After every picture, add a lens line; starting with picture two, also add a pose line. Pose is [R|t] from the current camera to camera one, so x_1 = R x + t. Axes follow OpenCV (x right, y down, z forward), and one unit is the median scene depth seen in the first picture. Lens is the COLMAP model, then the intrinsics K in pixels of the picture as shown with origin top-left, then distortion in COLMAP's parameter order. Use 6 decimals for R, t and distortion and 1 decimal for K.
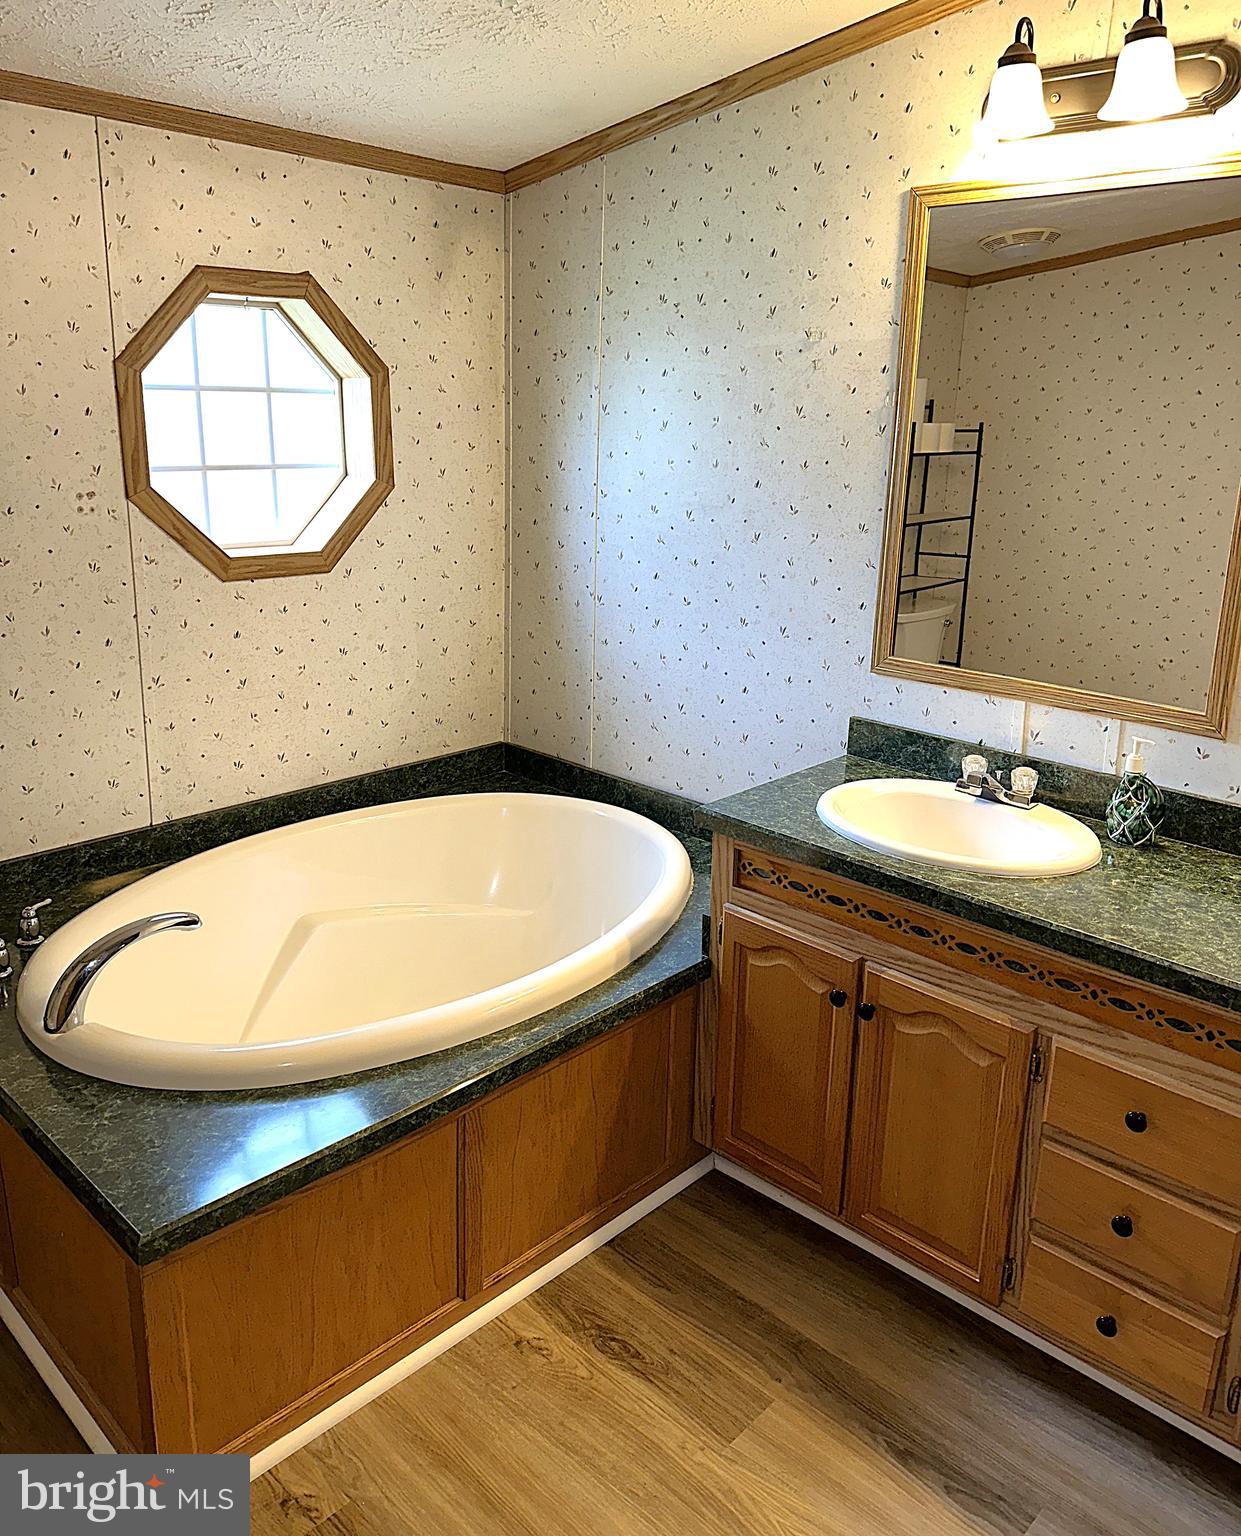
lens RADIAL K [[1160.5, 0, 605.8], [0, 1160.5, 705.3], [0, 0, 1]] dist [0.058404, -0.072836]
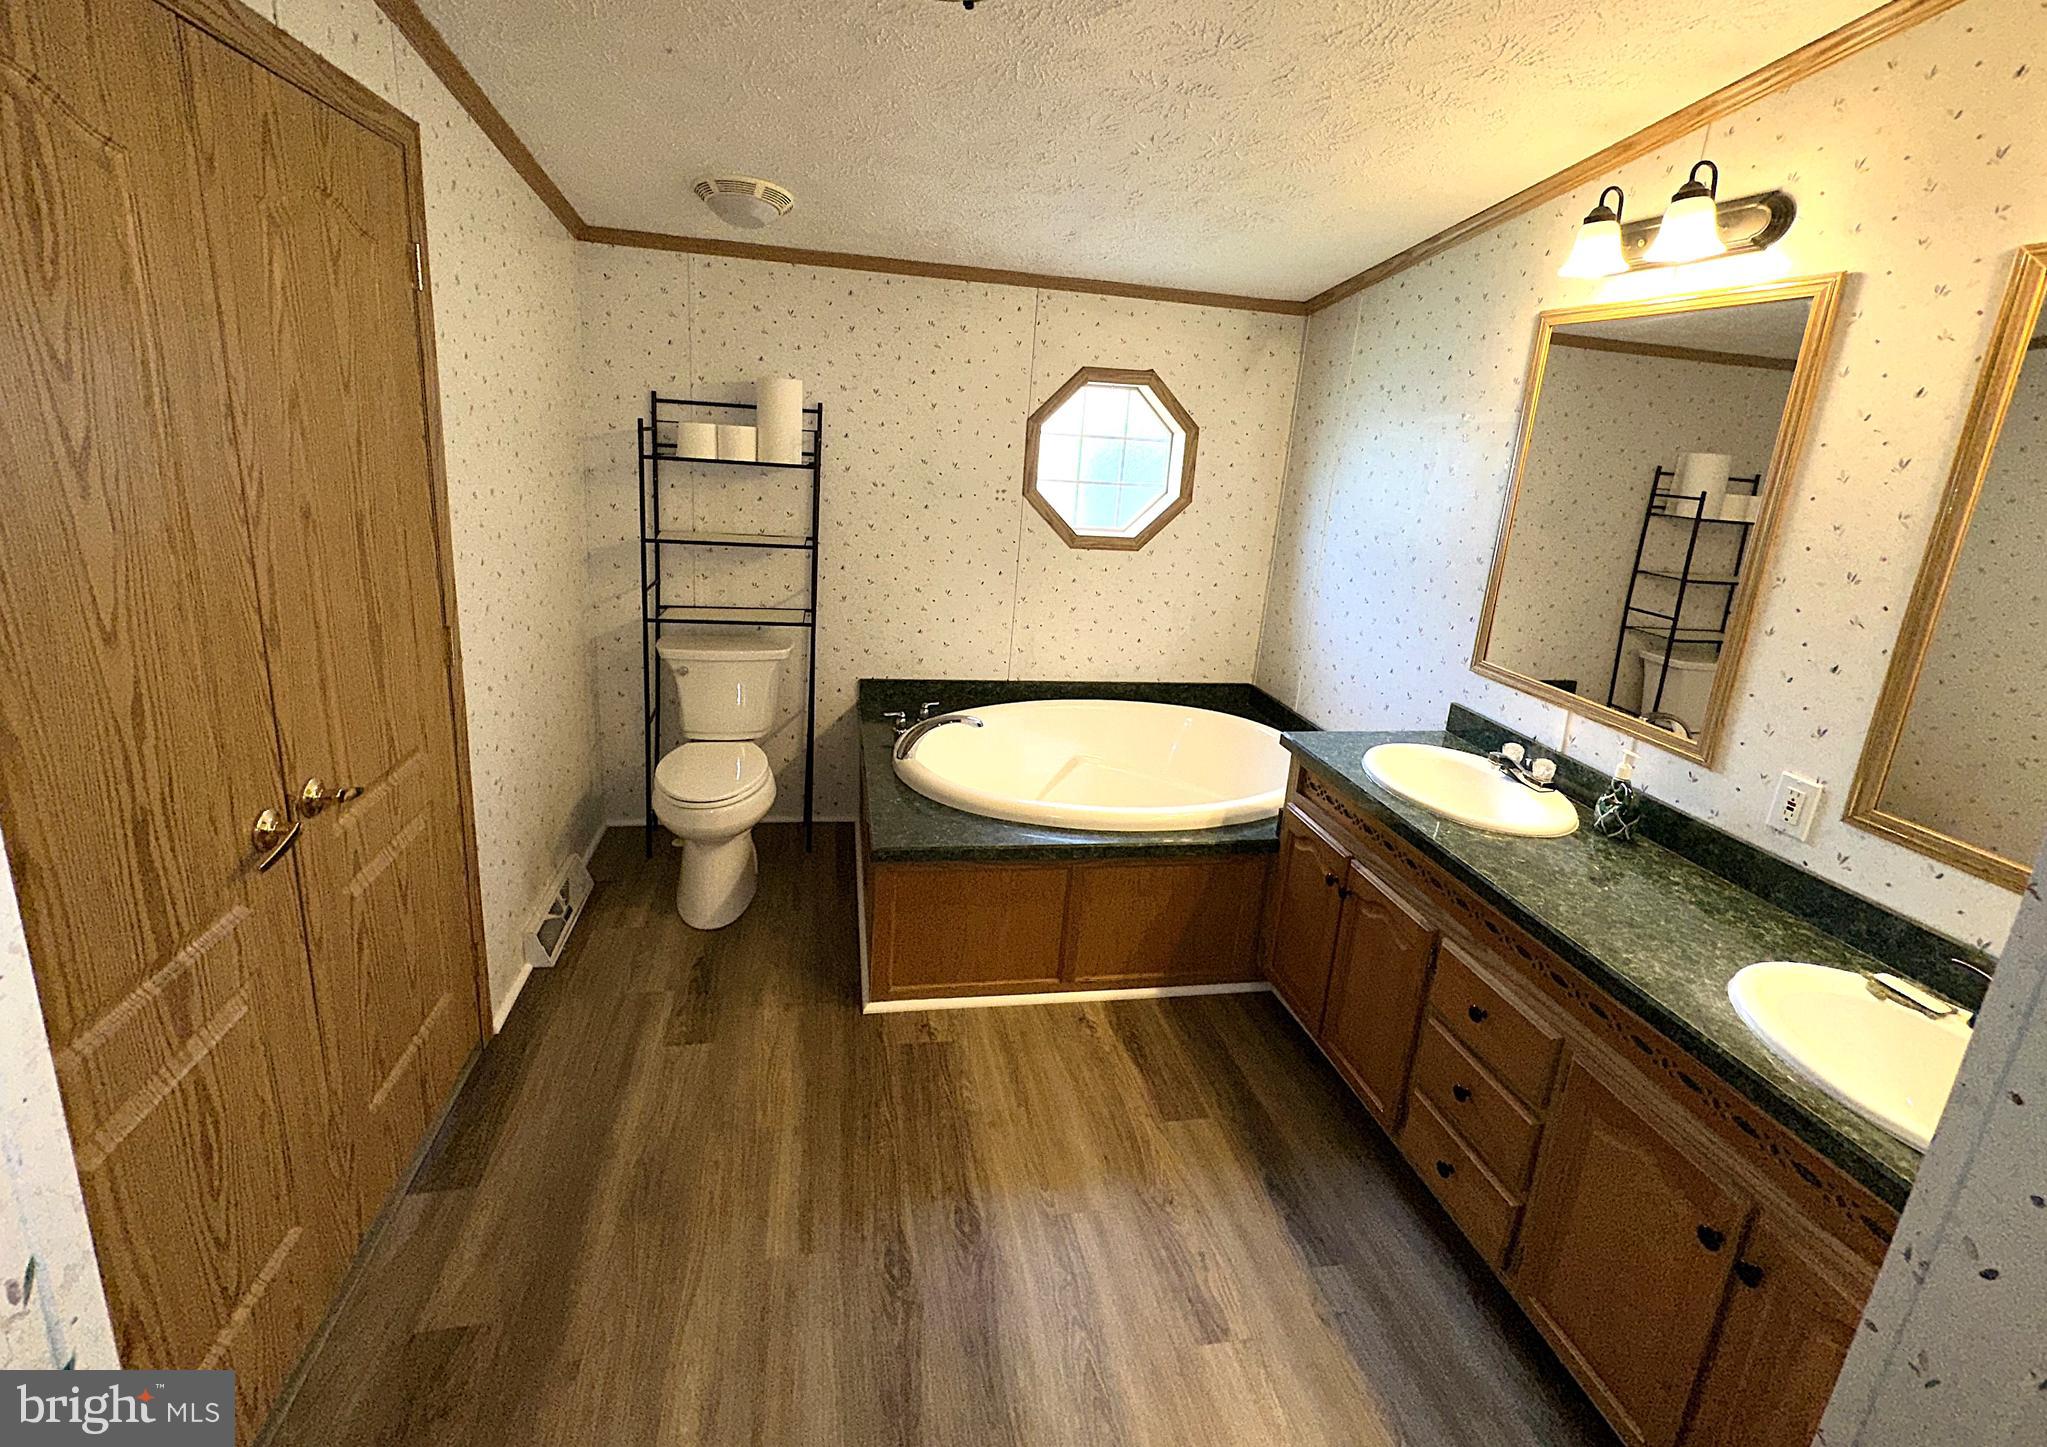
lens RADIAL K [[879.9, 0, 994.9], [0, 879.9, 610.1], [0, 0, 1]] dist [-0.001135, 0.000981]
pose [[0.813650, 0.154082, -0.560565, 0.372179], [-0.190571, 0.981650, -0.006785, 0.014423], [0.549233, 0.112348, 0.828083, -0.125627]]
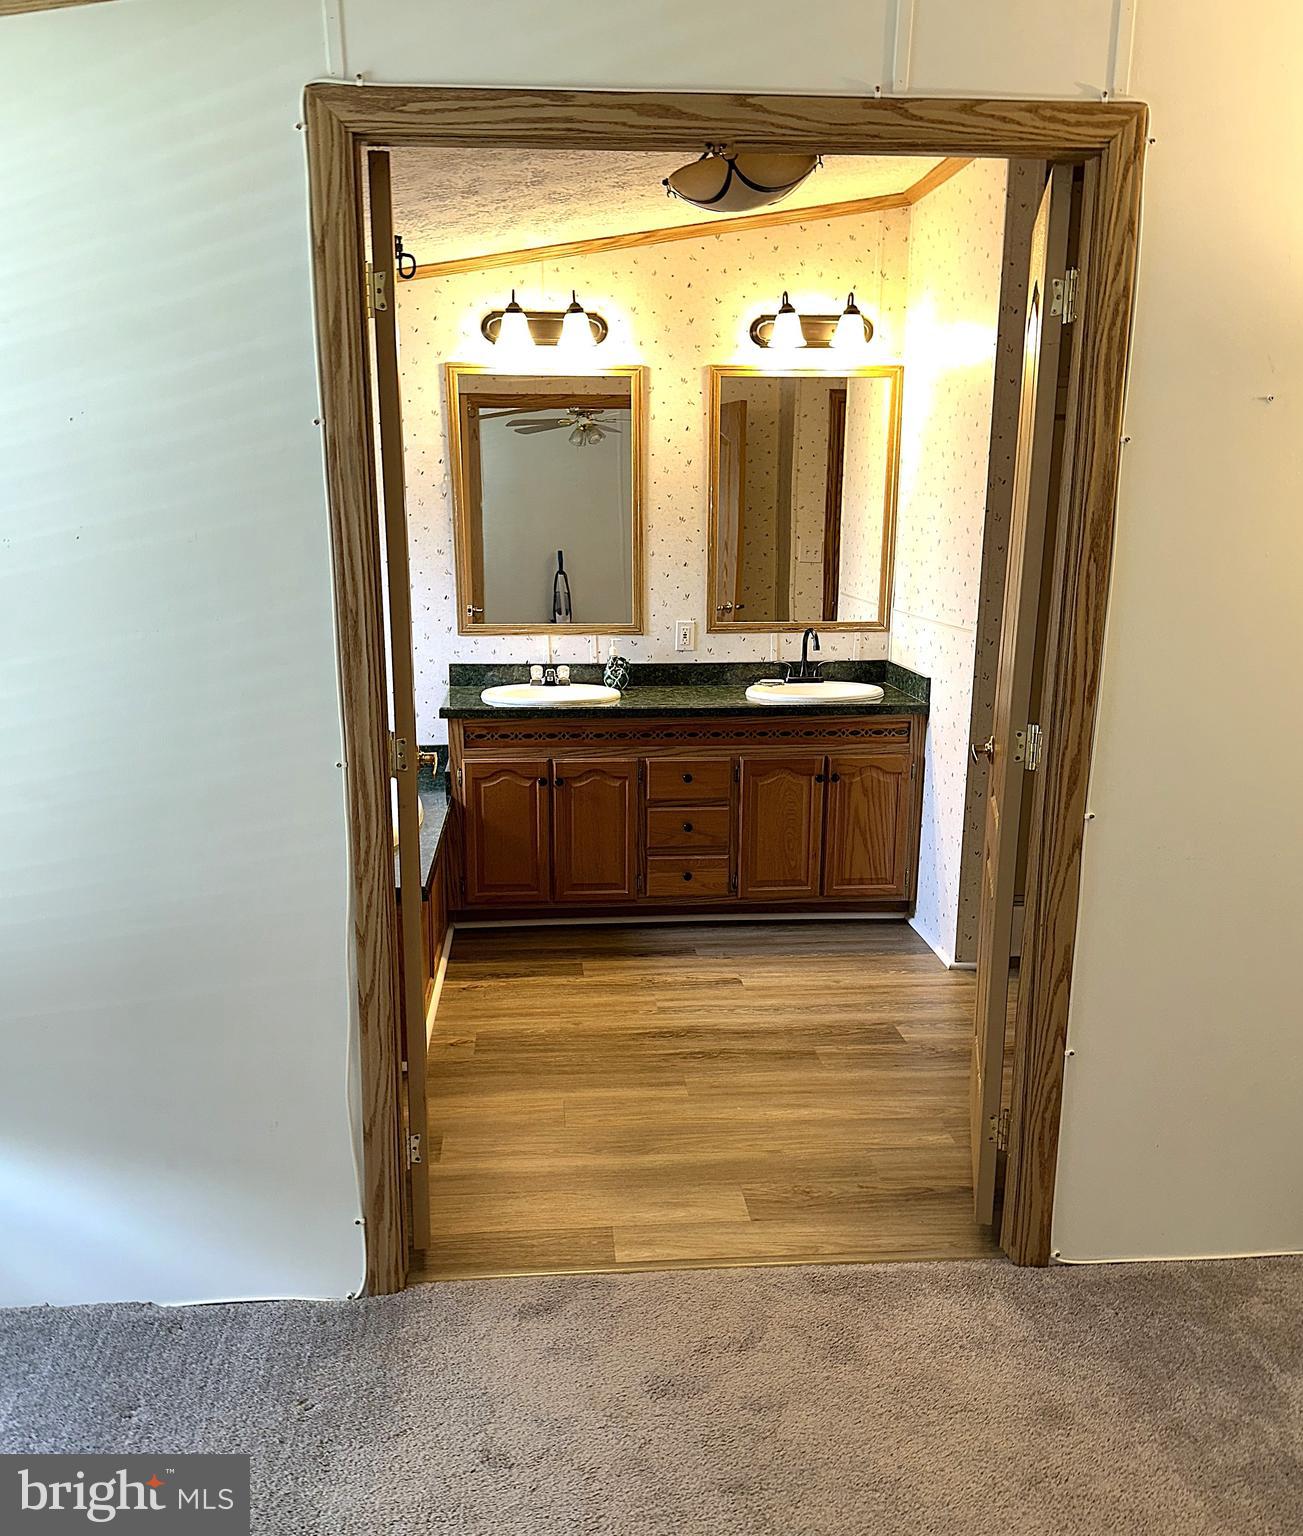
lens RADIAL K [[1318.9, 0, 643.4], [0, 1318.9, 802.0], [0, 0, 1]] dist [0.065843, -0.057039]
pose [[0.658048, -0.188118, 0.729099, -1.182475], [0.202151, 0.976878, 0.069597, 0.146786], [-0.725333, 0.101590, 0.680861, -0.569570]]
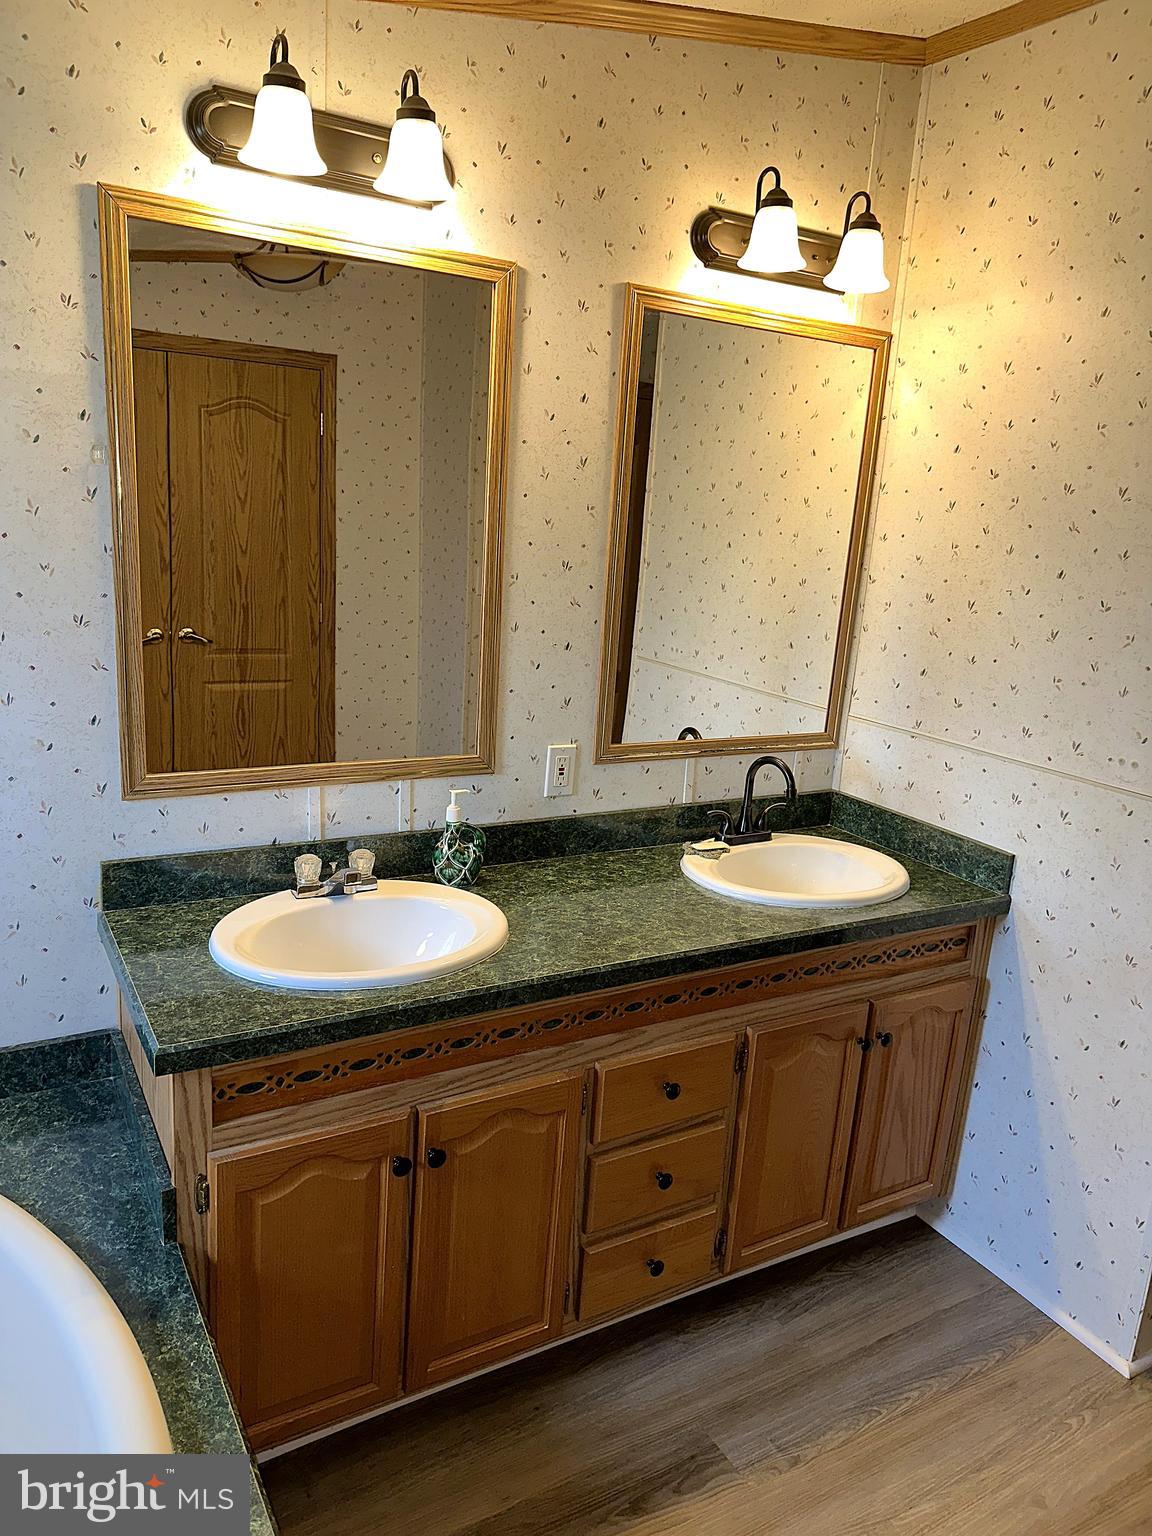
lens RADIAL K [[1078.4, 0, 584.7], [0, 1078.4, 749.7], [0, 0, 1]] dist [0.058236, -0.068568]
pose [[0.271623, -0.218497, 0.937273, -0.407943], [0.181282, 0.968070, 0.173140, -0.146726], [-0.945176, 0.122882, 0.302559, 0.526841]]
